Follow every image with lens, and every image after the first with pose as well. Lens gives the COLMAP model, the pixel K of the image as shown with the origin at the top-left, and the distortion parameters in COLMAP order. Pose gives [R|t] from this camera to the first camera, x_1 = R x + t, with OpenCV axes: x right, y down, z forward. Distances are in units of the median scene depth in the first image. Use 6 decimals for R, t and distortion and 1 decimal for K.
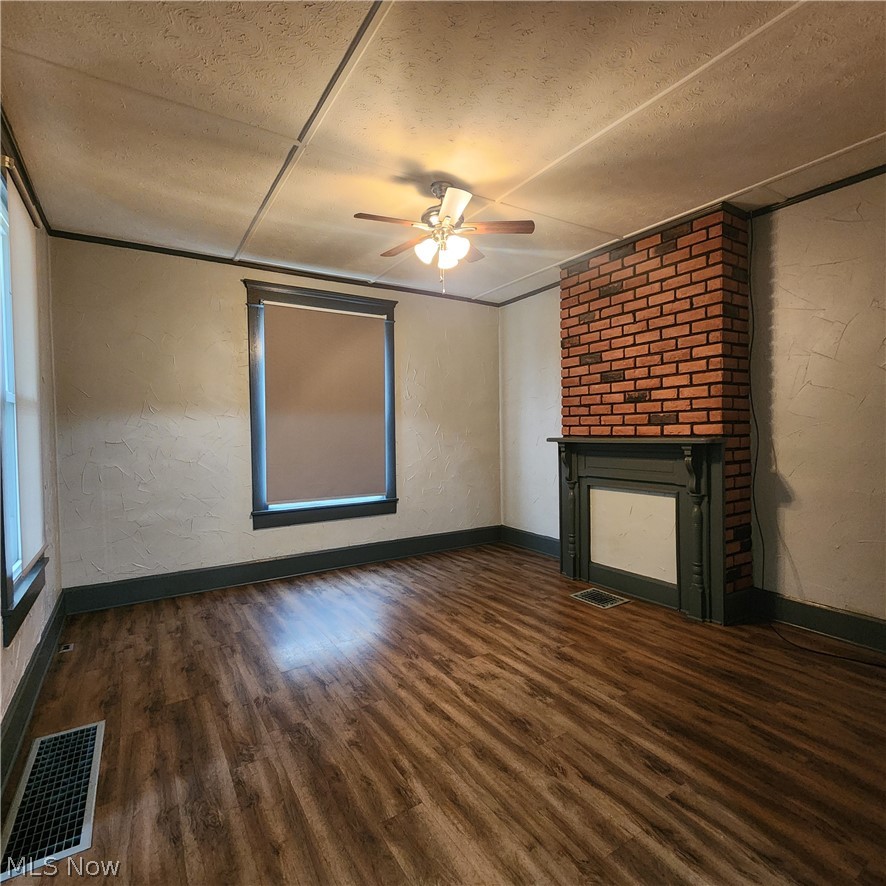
lens RADIAL K [[486.3, 0, 440.5], [0, 486.3, 443.7], [0, 0, 1]] dist [-0.001314, 0.001228]
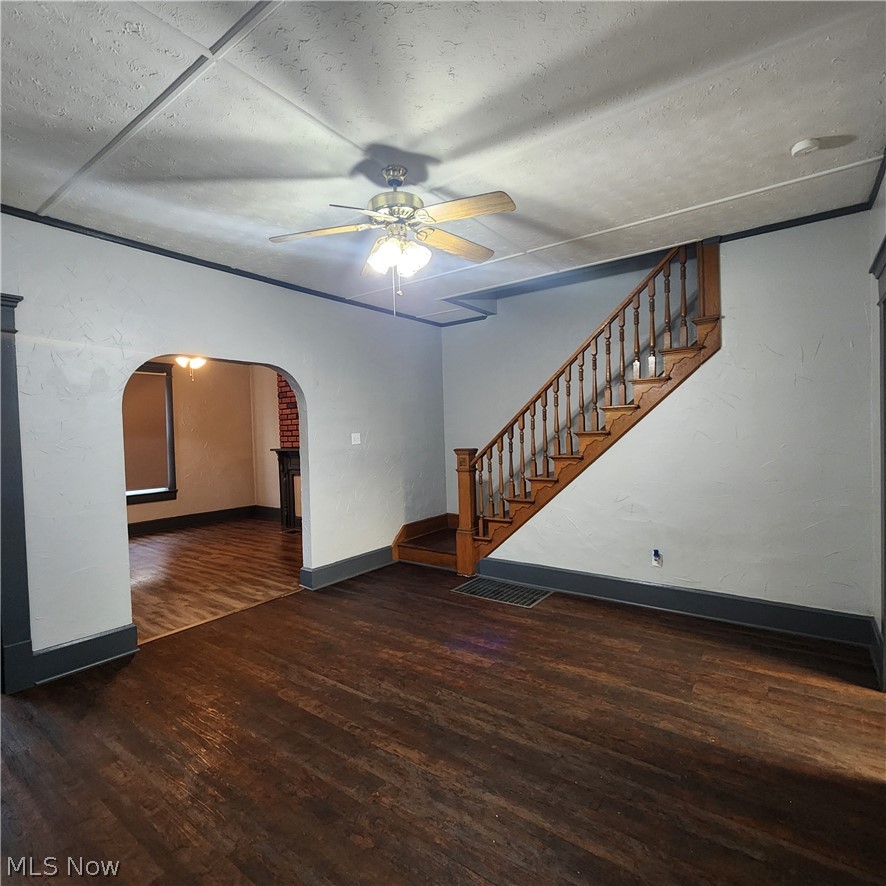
lens RADIAL K [[486.3, 0, 439.4], [0, 486.3, 442.8], [0, 0, 1]] dist [-0.001314, 0.001228]
pose [[0.932353, -0.020337, 0.360978, 0.188230], [0.026872, 0.999553, -0.013093, 0.006648], [-0.360550, 0.021907, 0.932483, -1.055639]]
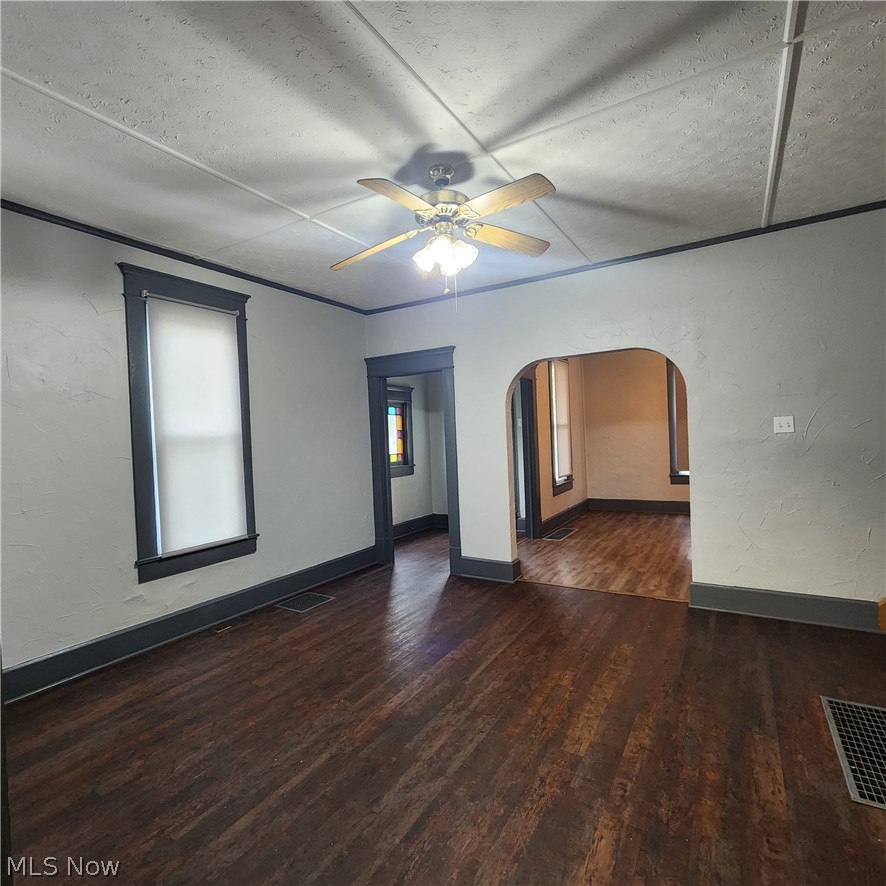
lens RADIAL K [[486.3, 0, 443.6], [0, 486.3, 442.6], [0, 0, 1]] dist [-0.001314, 0.001228]
pose [[0.443453, 0.010090, -0.896241, 1.039133], [0.004341, 0.999901, 0.013405, -0.009855], [0.896287, -0.009836, 0.443365, -0.697157]]
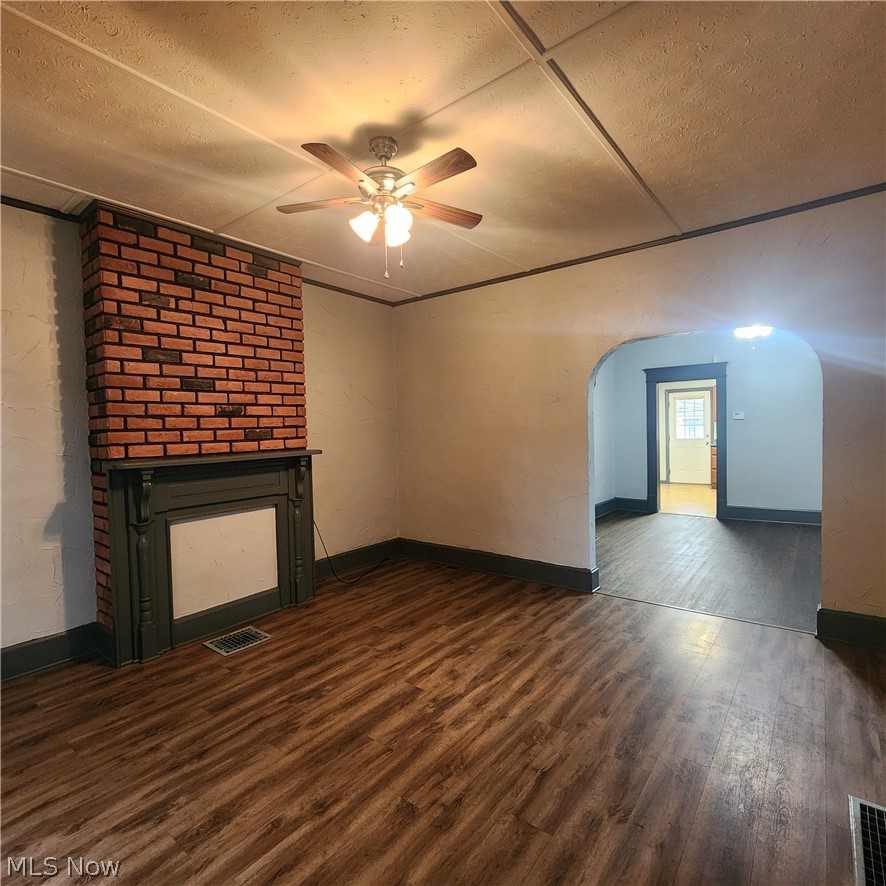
lens RADIAL K [[486.3, 0, 441.4], [0, 486.3, 443.2], [0, 0, 1]] dist [-0.001314, 0.001228]
pose [[-0.338529, -0.008818, 0.940915, -0.645800], [0.054752, 0.998077, 0.029053, -0.041336], [-0.939362, 0.061352, -0.337395, 0.985803]]
